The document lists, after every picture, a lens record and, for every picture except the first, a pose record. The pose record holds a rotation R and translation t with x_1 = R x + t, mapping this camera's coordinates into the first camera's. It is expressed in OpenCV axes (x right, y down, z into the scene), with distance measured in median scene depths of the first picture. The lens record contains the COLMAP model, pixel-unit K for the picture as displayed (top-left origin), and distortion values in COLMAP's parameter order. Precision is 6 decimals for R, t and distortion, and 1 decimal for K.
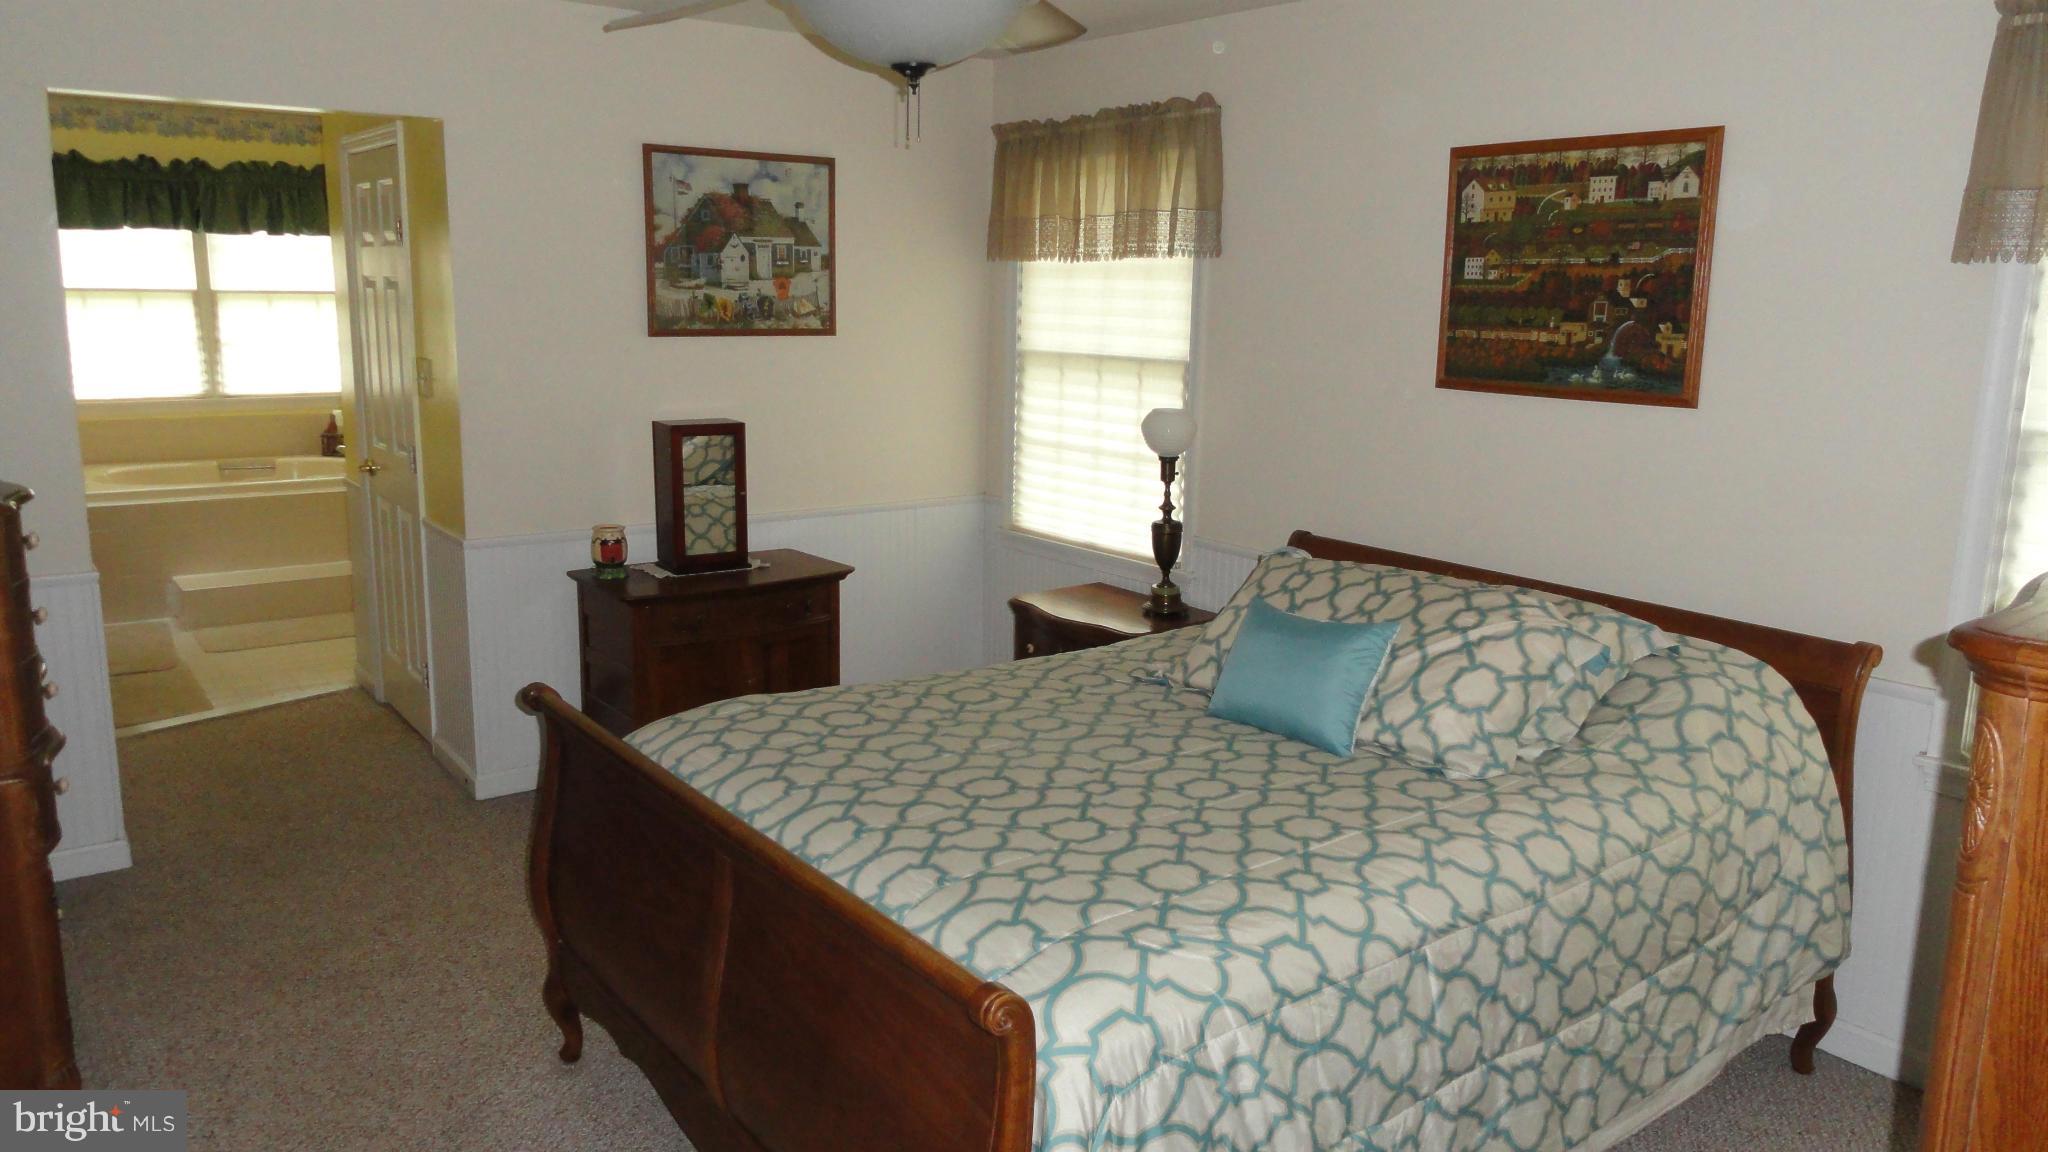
lens RADIAL K [[1429.6, 0, 1030.1], [0, 1429.6, 579.7], [0, 0, 1]] dist [-0.006139, 0.009312]
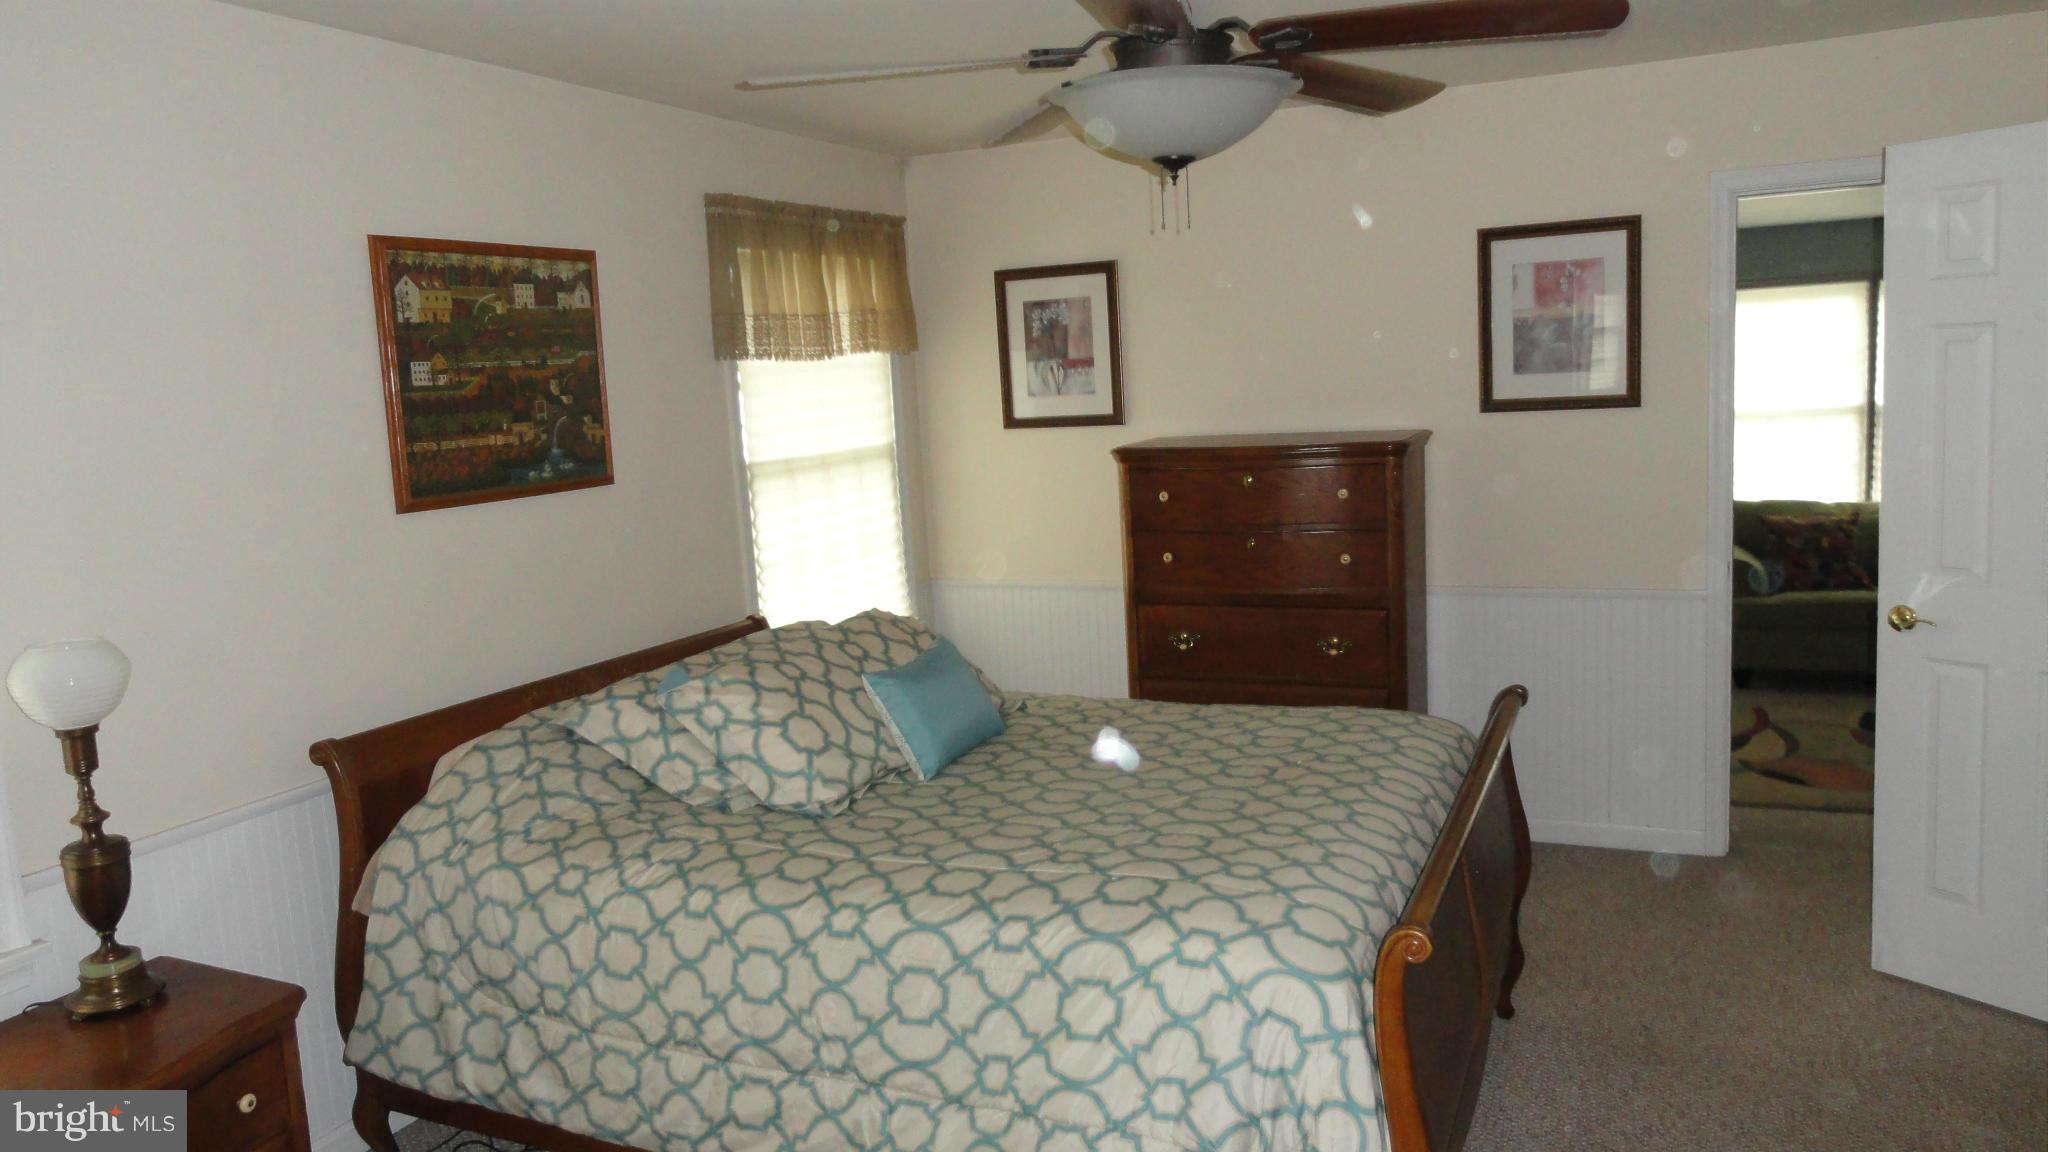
lens RADIAL K [[1429.6, 0, 1036.1], [0, 1429.6, 580.3], [0, 0, 1]] dist [-0.006139, 0.009312]
pose [[-0.476913, -0.121538, 0.870507, -0.680341], [0.219571, 0.942519, 0.251885, -0.243558], [-0.851083, 0.311266, -0.422814, 1.121518]]
